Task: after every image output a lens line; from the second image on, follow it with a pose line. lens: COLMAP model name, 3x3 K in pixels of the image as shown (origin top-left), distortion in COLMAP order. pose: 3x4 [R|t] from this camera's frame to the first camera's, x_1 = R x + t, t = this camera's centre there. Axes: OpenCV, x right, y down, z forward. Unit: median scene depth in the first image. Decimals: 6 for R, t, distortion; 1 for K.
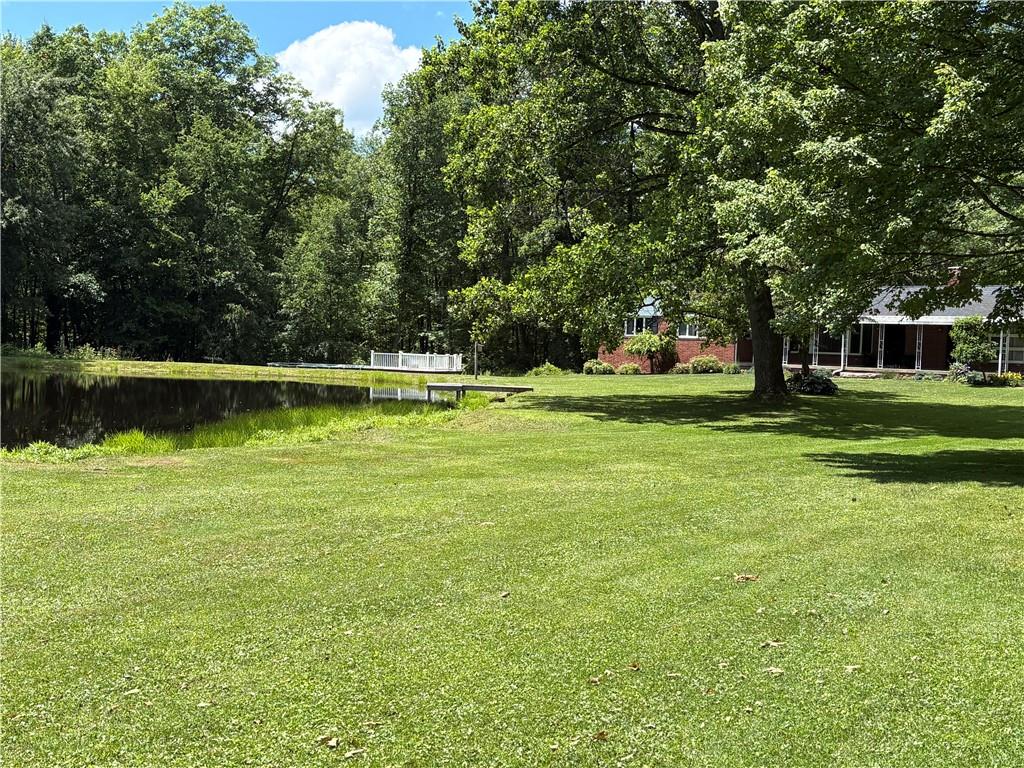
lens RADIAL K [[1303.2, 0, 512.0], [0, 1303.2, 384.0], [0, 0, 1]] dist [0.197683, -0.615993]
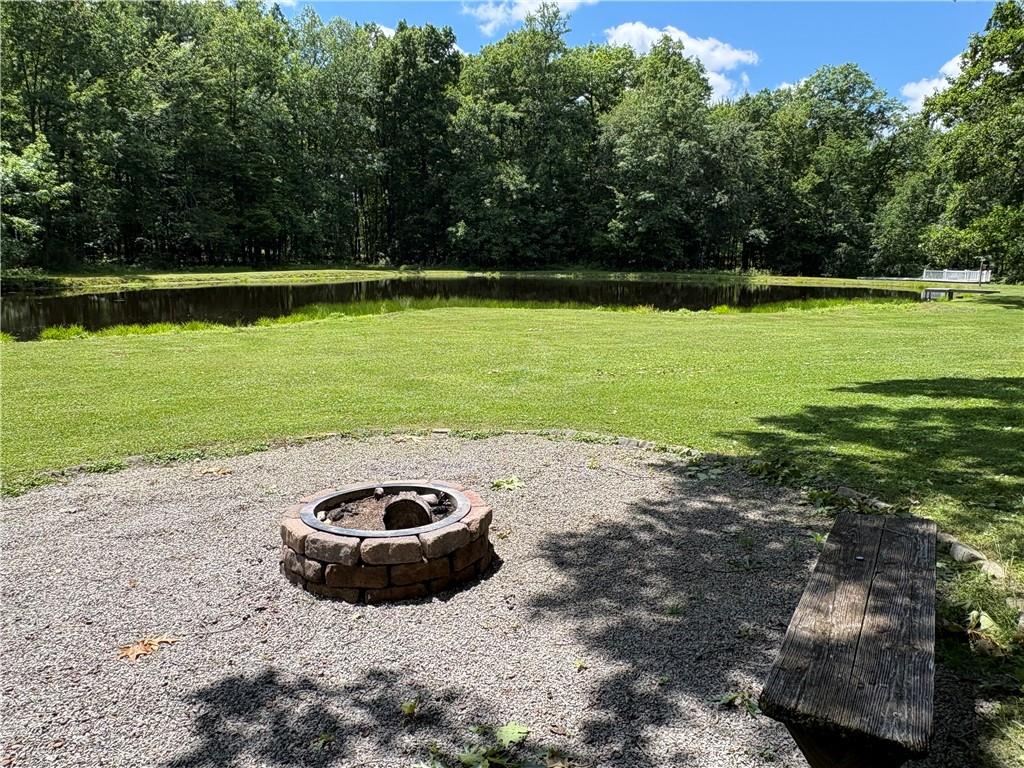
lens RADIAL K [[757.8, 0, 512.0], [0, 757.8, 384.0], [0, 0, 1]] dist [0.009172, 0.001349]
pose [[0.796556, 0.080213, -0.599220, 0.055849], [-0.006410, 0.992224, 0.124300, 0.002093], [0.604531, -0.095171, 0.790876, -0.074200]]
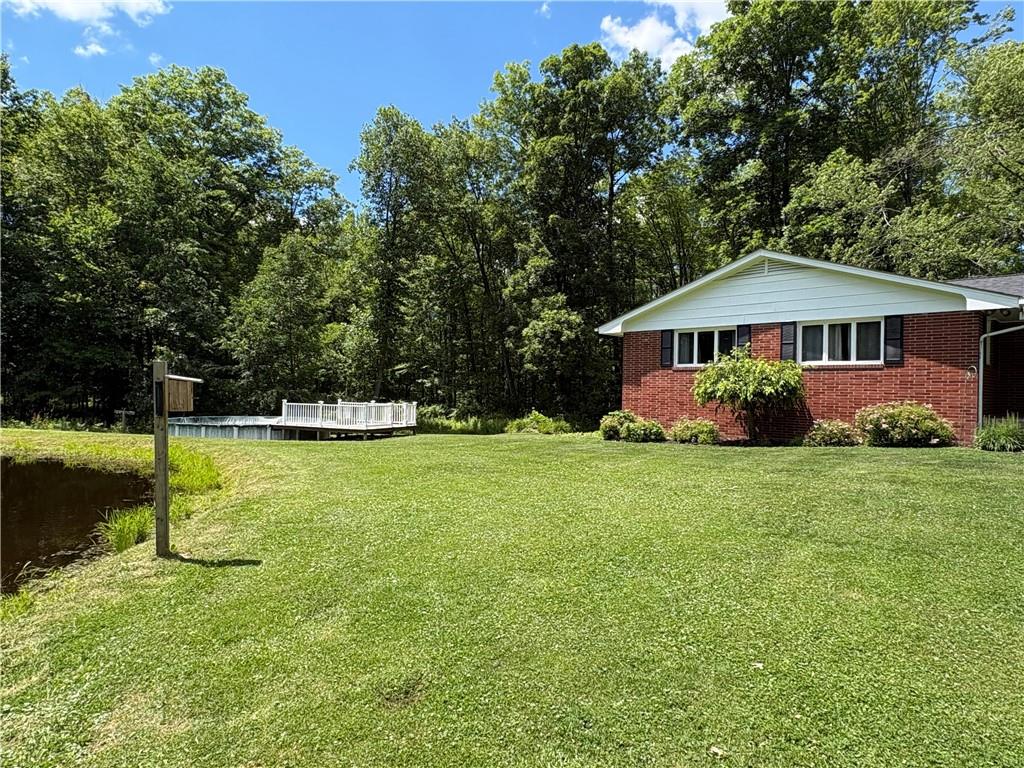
lens RADIAL K [[604.2, 0, 512.0], [0, 604.2, 384.0], [0, 0, 1]] dist [0.004626, 0.002301]
pose [[0.999780, -0.017140, -0.012081, 0.017545], [0.016615, 0.998966, -0.042310, -0.016489], [0.012794, 0.042100, 0.999031, 0.607595]]
